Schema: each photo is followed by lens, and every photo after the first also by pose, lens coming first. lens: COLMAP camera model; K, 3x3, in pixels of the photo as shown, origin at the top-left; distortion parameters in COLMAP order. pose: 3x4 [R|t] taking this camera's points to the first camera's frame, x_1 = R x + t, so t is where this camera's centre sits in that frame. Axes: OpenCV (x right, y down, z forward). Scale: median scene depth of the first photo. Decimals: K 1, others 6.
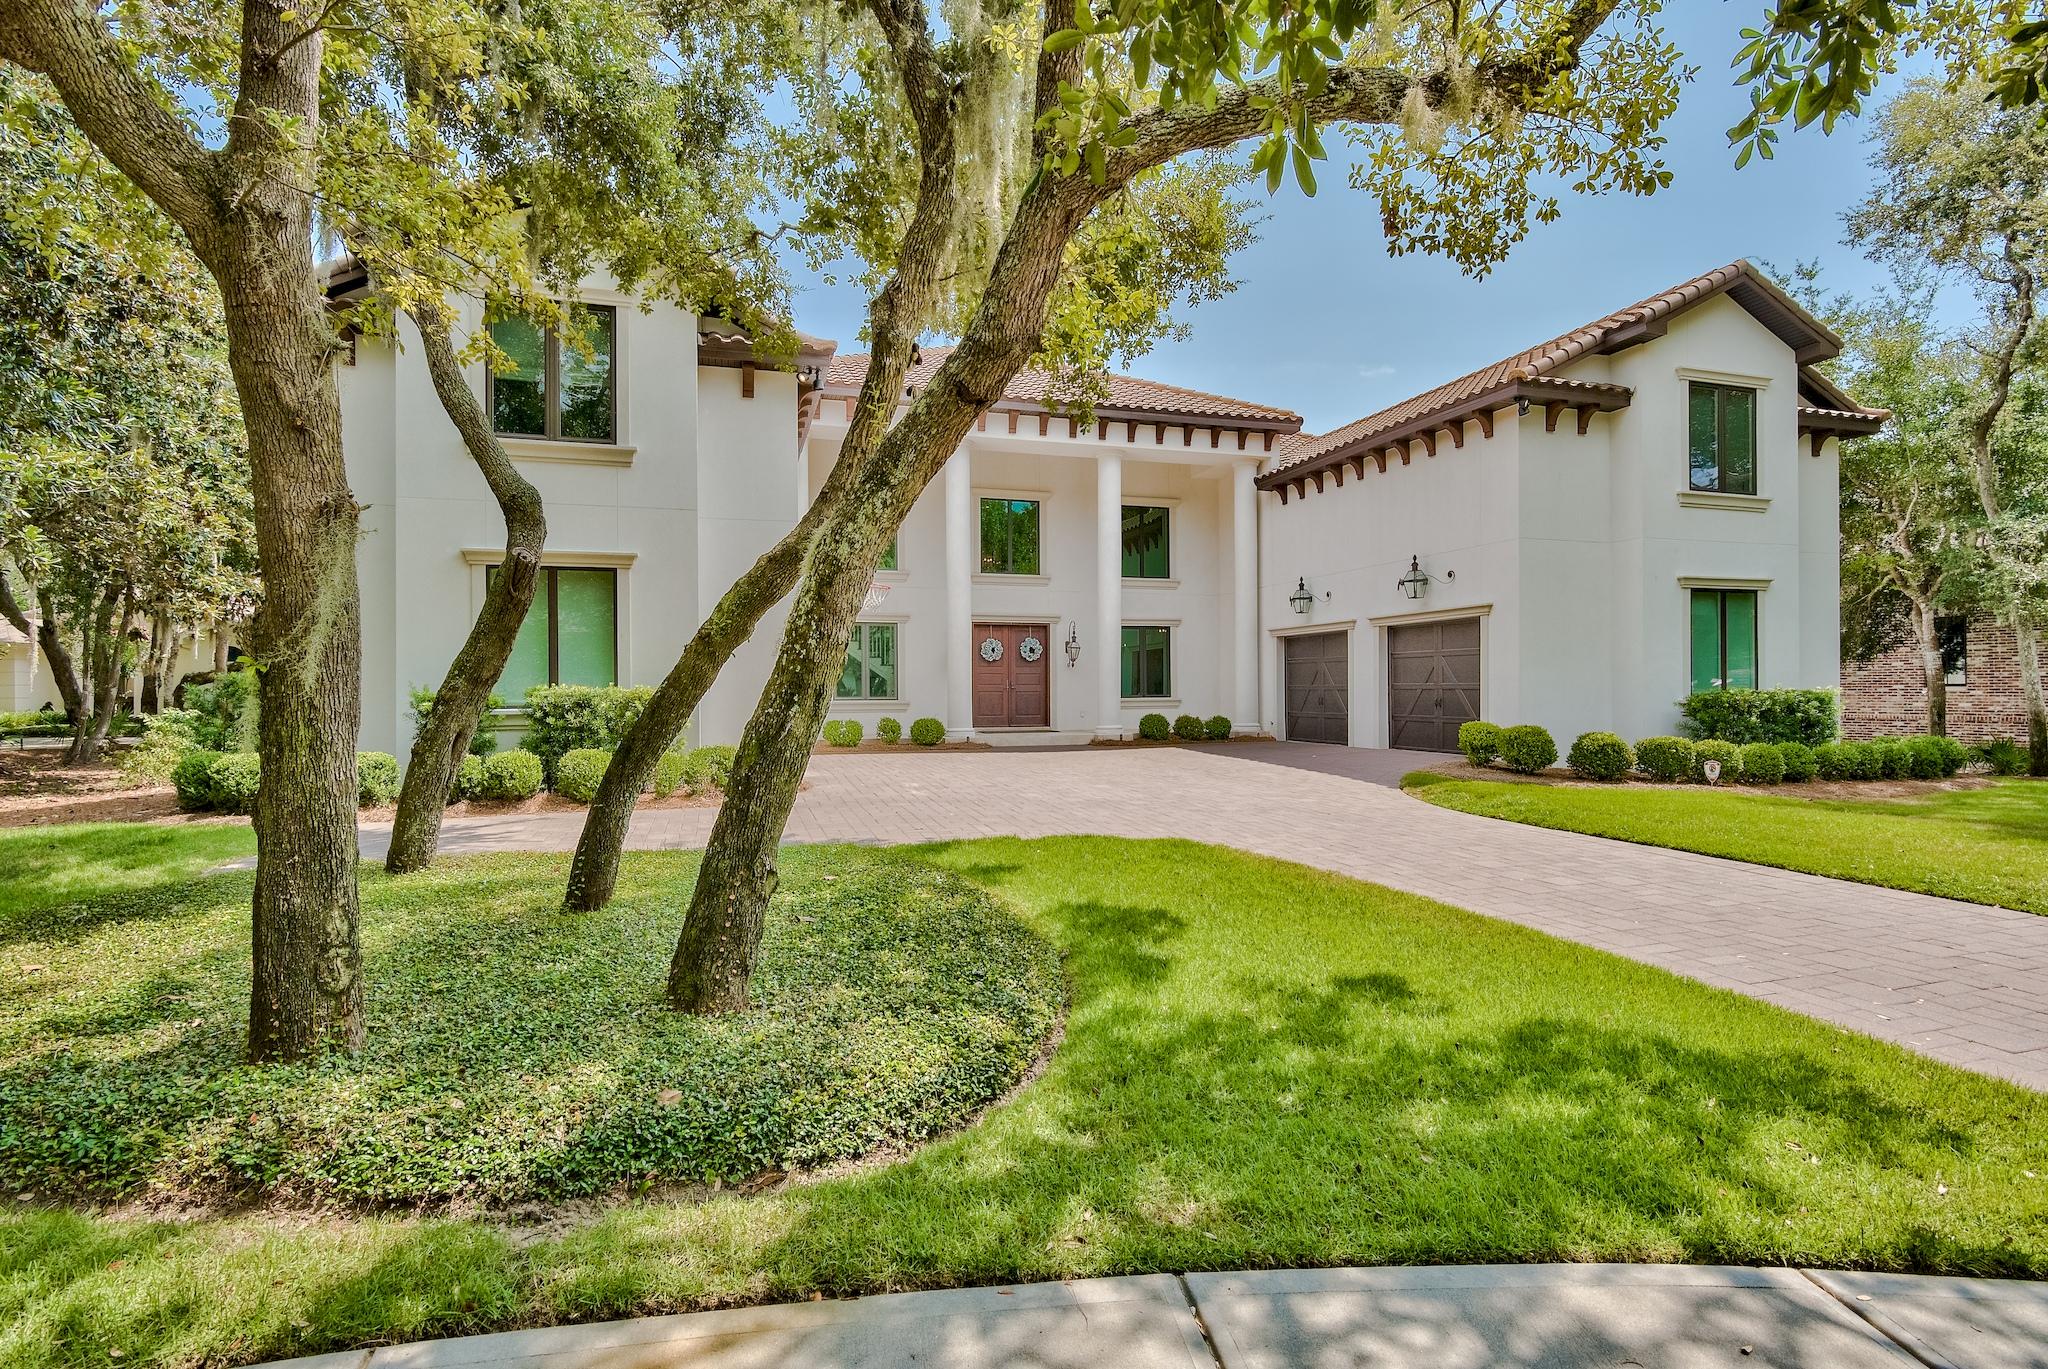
lens RADIAL K [[1000.7, 0, 1013.2], [0, 1000.7, 680.9], [0, 0, 1]] dist [-0.002778, -0.001267]
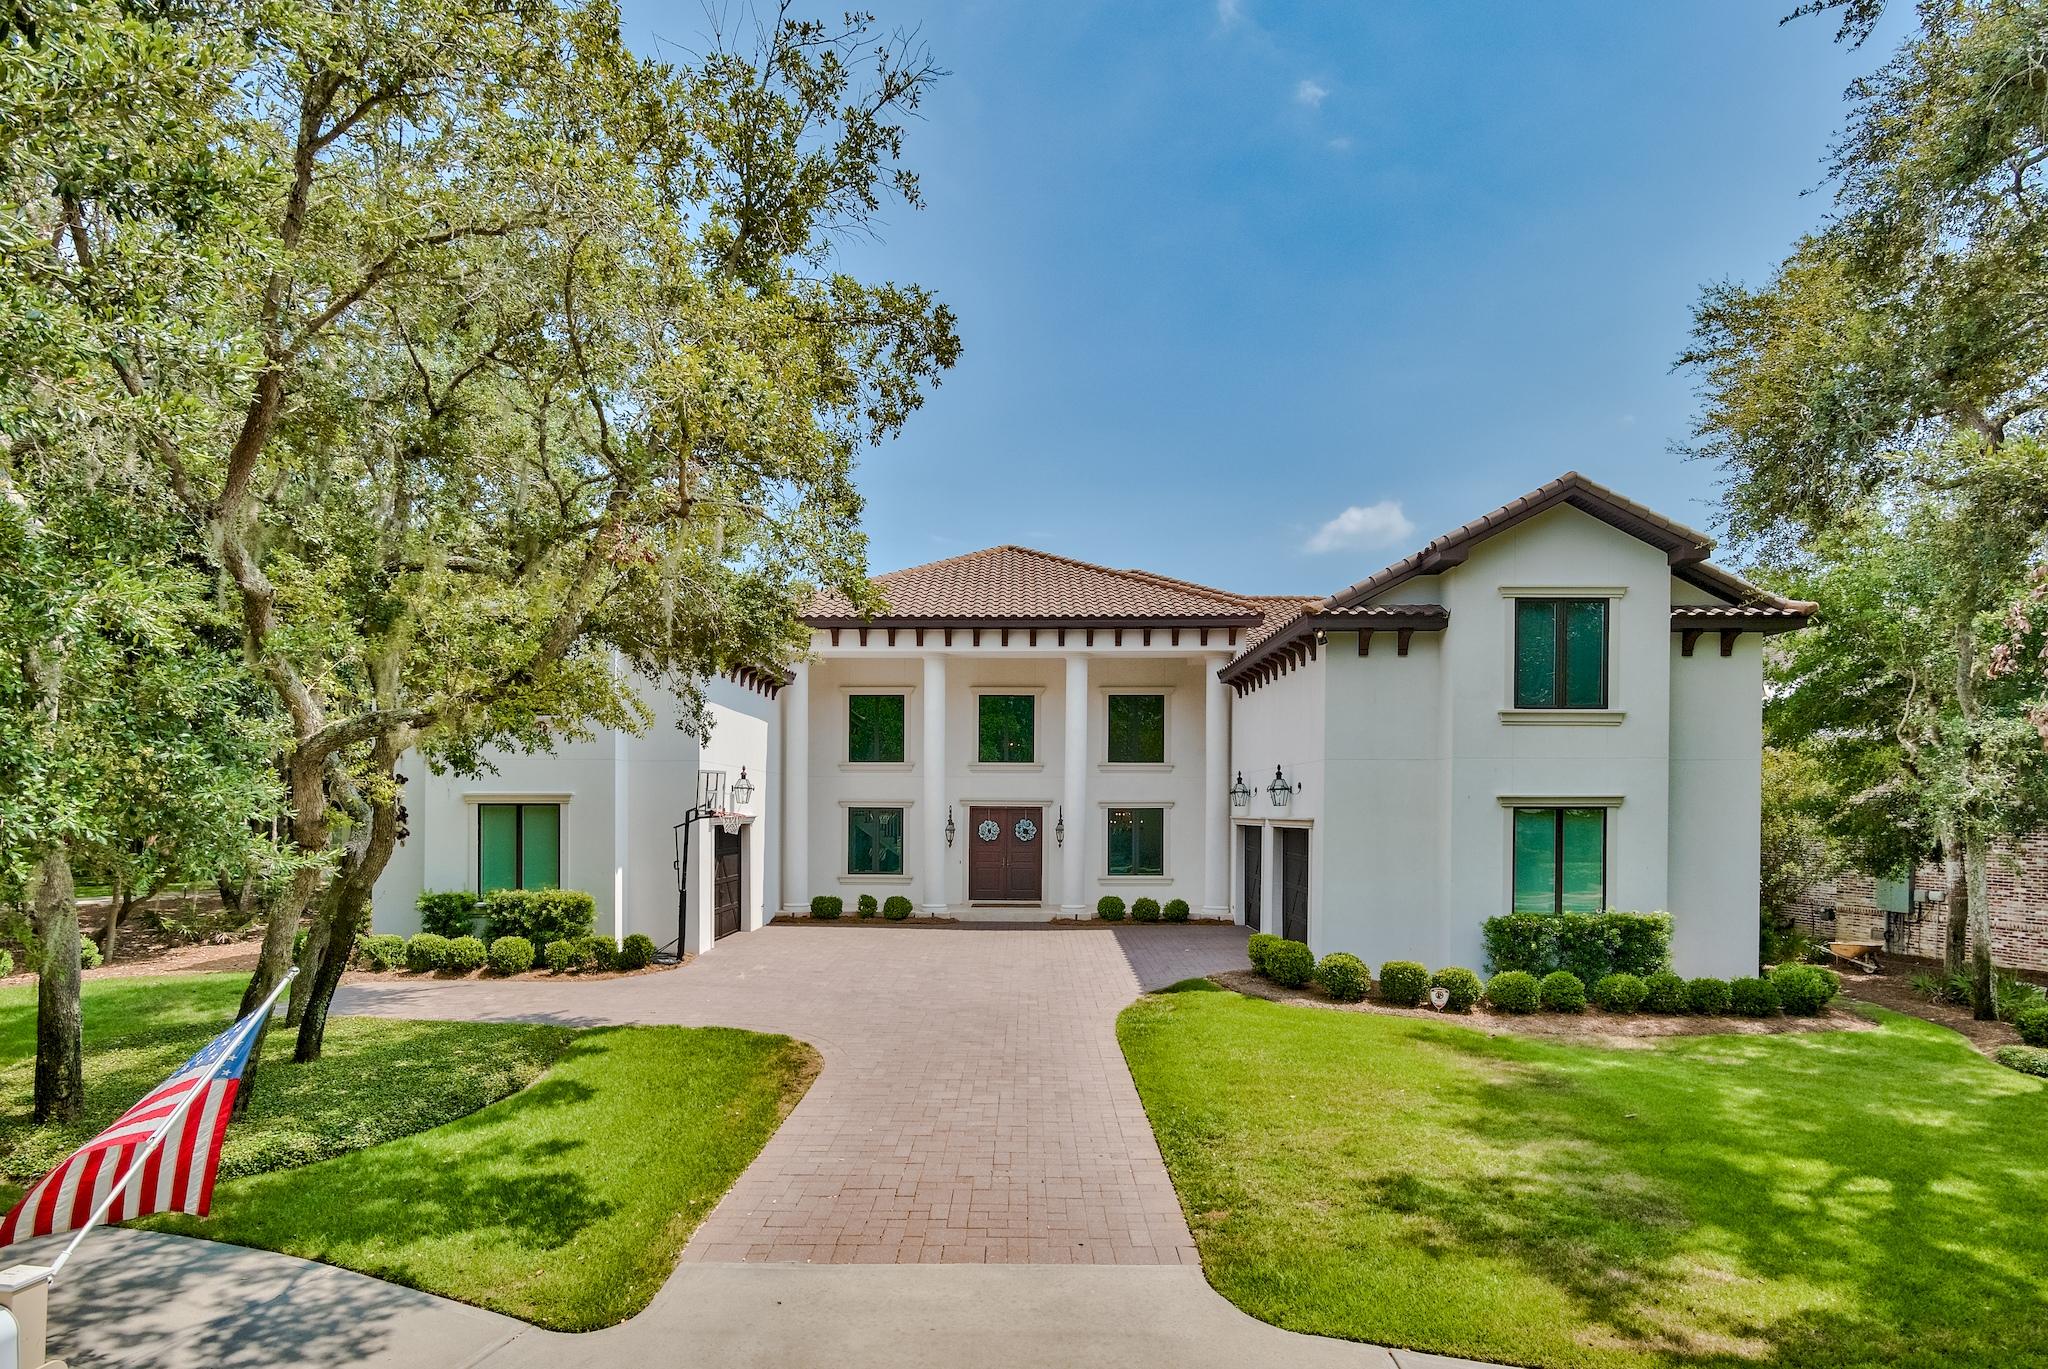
lens RADIAL K [[1000.7, 0, 924.4], [0, 1000.7, 814.9], [0, 0, 1]] dist [-0.002778, -0.001267]
pose [[0.947457, 0.006132, -0.319826, 0.431381], [-0.005678, 0.999981, 0.002351, -0.082556], [0.319834, -0.000411, 0.947474, -0.133743]]
